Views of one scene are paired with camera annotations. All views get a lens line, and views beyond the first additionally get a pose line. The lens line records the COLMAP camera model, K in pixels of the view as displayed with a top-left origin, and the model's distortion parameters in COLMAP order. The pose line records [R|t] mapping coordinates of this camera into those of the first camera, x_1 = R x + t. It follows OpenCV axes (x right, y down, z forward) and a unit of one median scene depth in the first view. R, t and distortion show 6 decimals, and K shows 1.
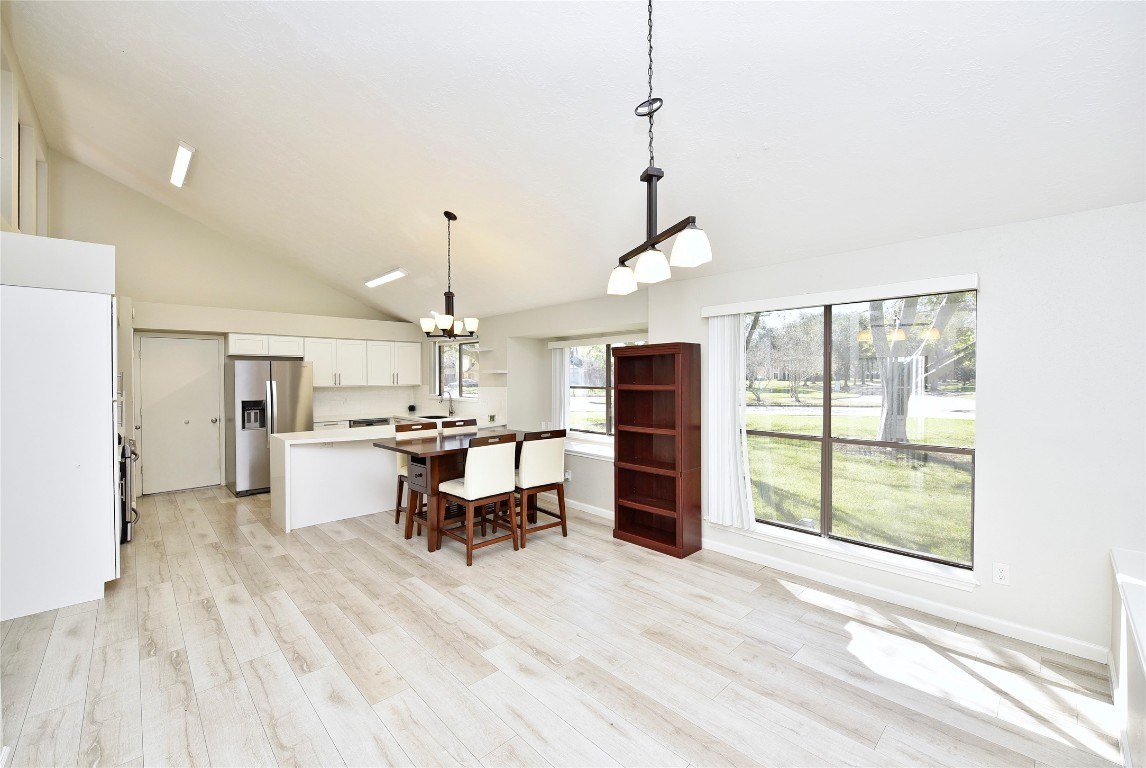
lens RADIAL K [[465.3, 0, 573.0], [0, 465.3, 384.0], [0, 0, 1]] dist [-0.010850, -0.000220]
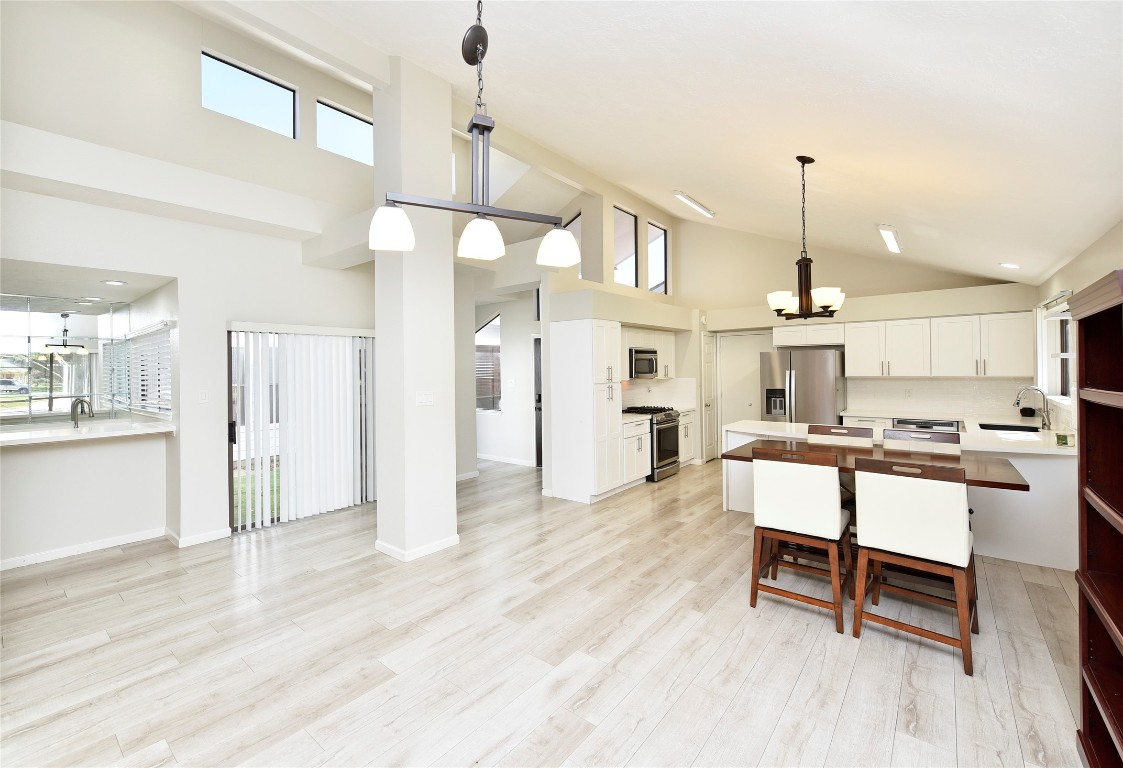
lens RADIAL K [[474.9, 0, 542.3], [0, 474.9, 365.6], [0, 0, 1]] dist [0.001174, 0.000166]
pose [[0.103135, -0.003968, -0.994659, 0.541453], [-0.003497, 0.999984, -0.004352, -0.016801], [0.994661, 0.003927, 0.103119, 0.546085]]
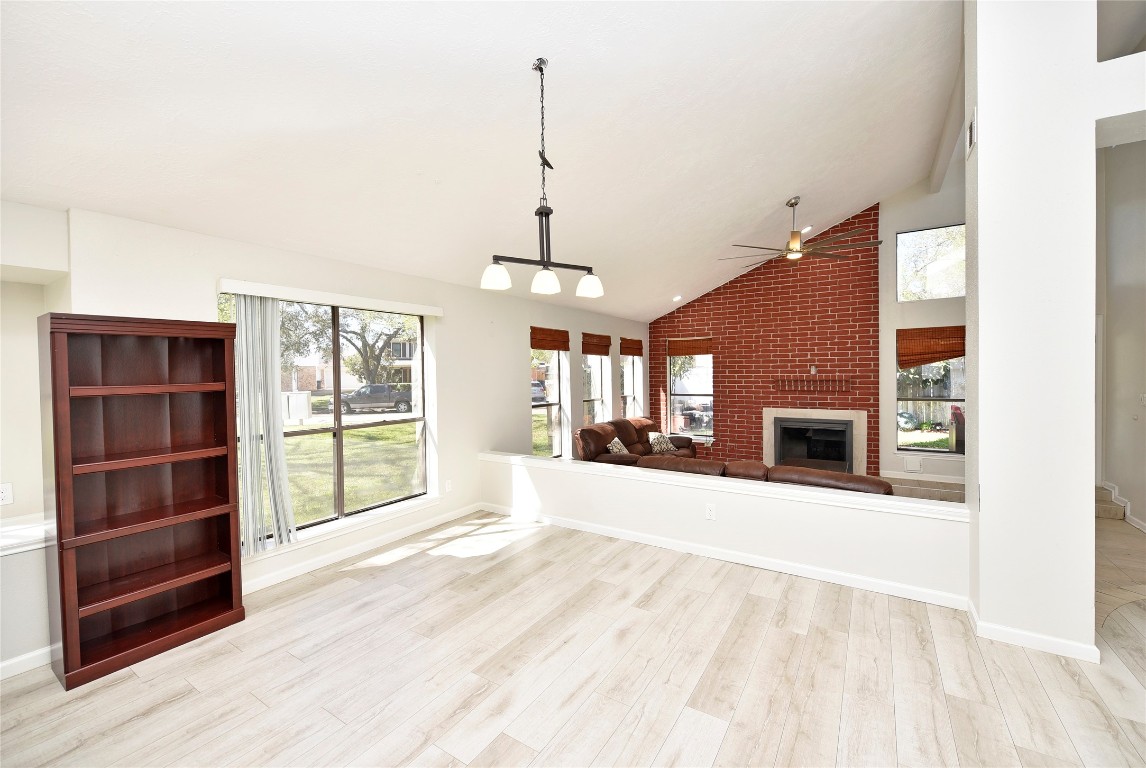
lens RADIAL K [[461.9, 0, 573.0], [0, 461.9, 384.0], [0, 0, 1]] dist [-0.000885, 0.000060]
pose [[-0.224662, -0.019633, 0.974239, -0.599617], [0.030762, 0.999156, 0.027229, 0.000640], [-0.973951, 0.036087, -0.223868, 0.655818]]
